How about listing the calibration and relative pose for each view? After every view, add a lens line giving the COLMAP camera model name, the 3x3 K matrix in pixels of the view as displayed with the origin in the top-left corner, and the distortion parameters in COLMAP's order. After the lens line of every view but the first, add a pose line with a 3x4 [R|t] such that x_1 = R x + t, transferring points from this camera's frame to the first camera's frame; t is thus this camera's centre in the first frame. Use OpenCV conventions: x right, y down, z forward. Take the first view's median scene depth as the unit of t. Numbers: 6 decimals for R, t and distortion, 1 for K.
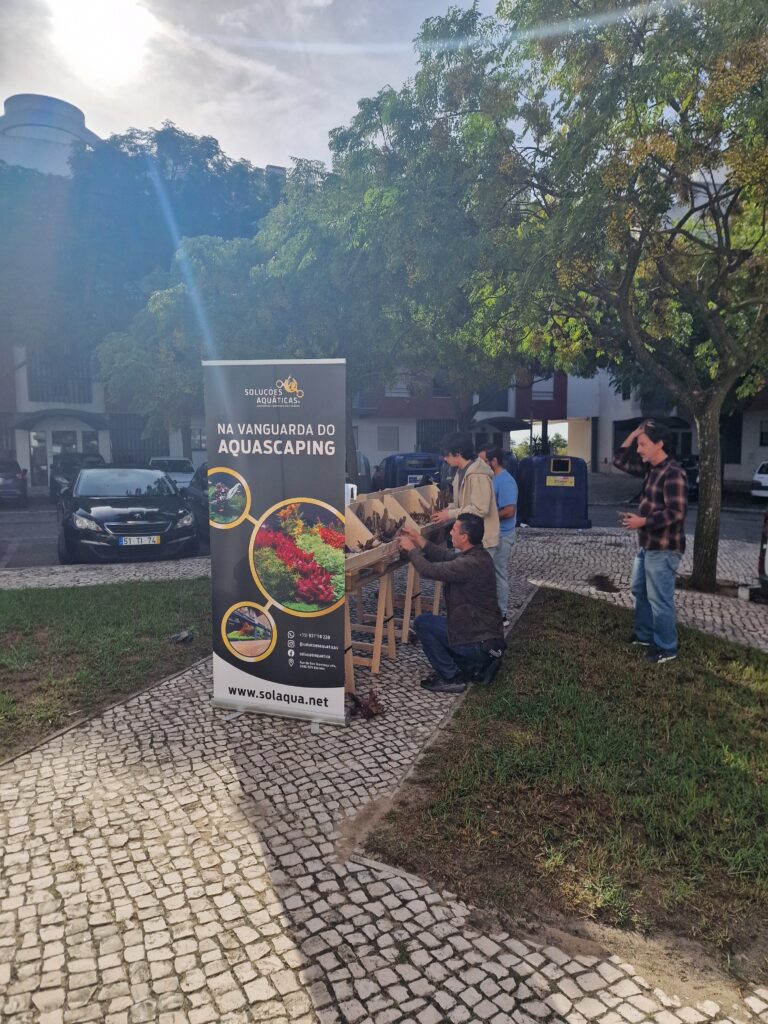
lens RADIAL K [[690.1, 0, 384.0], [0, 690.1, 512.0], [0, 0, 1]] dist [0.004392, -0.000216]
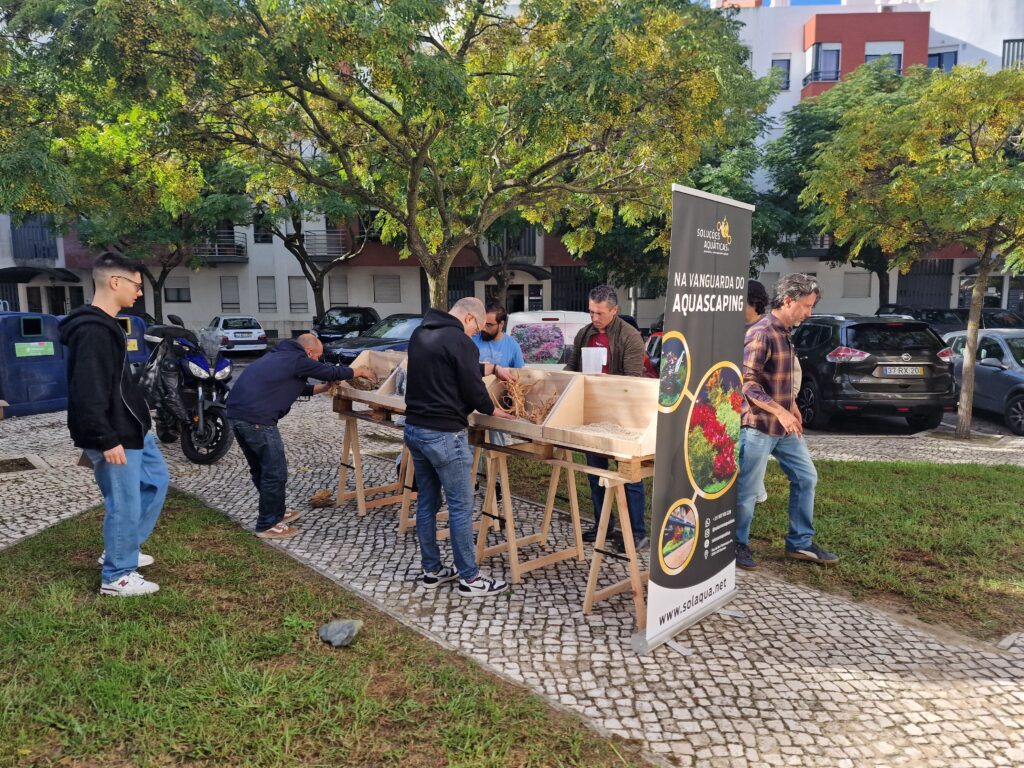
lens RADIAL K [[709.4, 0, 512.0], [0, 709.4, 384.0], [0, 0, 1]] dist [-0.001851, 0.000817]
pose [[0.444878, -0.118005, 0.887783, -1.015415], [0.071789, 0.992790, 0.095989, -0.095693], [-0.892709, 0.021030, 0.450142, 0.827172]]
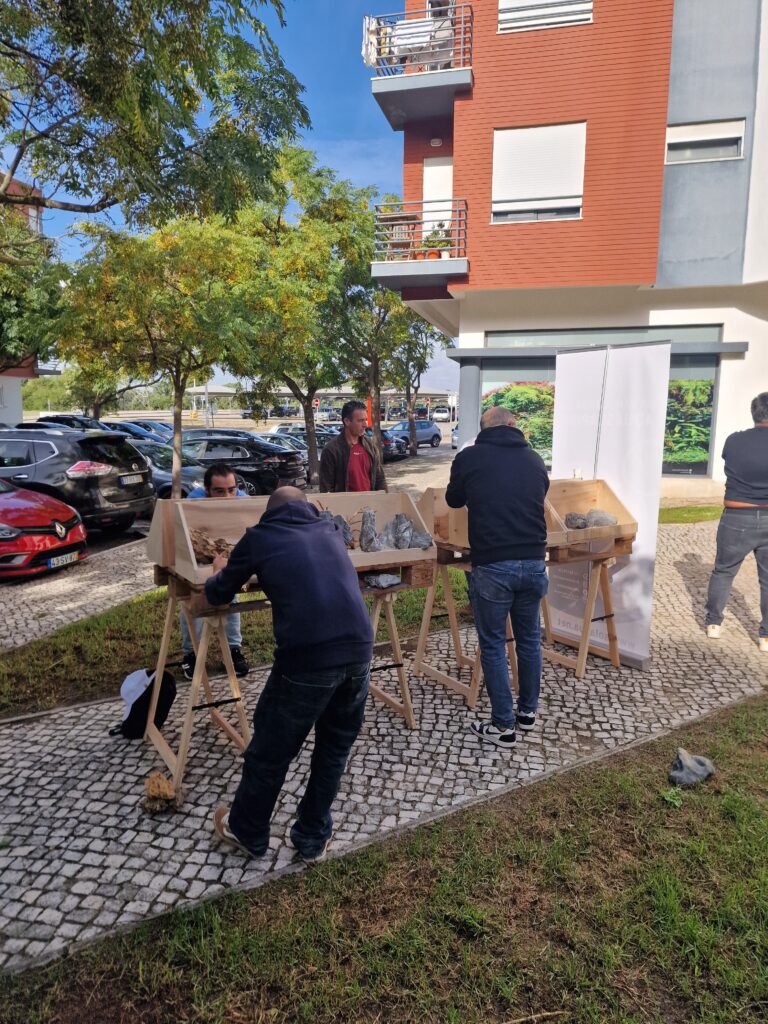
lens RADIAL K [[690.1, 0, 384.0], [0, 690.1, 512.0], [0, 0, 1]] dist [0.004392, -0.000216]
pose [[-0.789796, -0.096562, 0.605721, -0.571840], [0.040592, 0.977137, 0.208701, -0.189806], [-0.612025, 0.189418, -0.767819, 2.116922]]
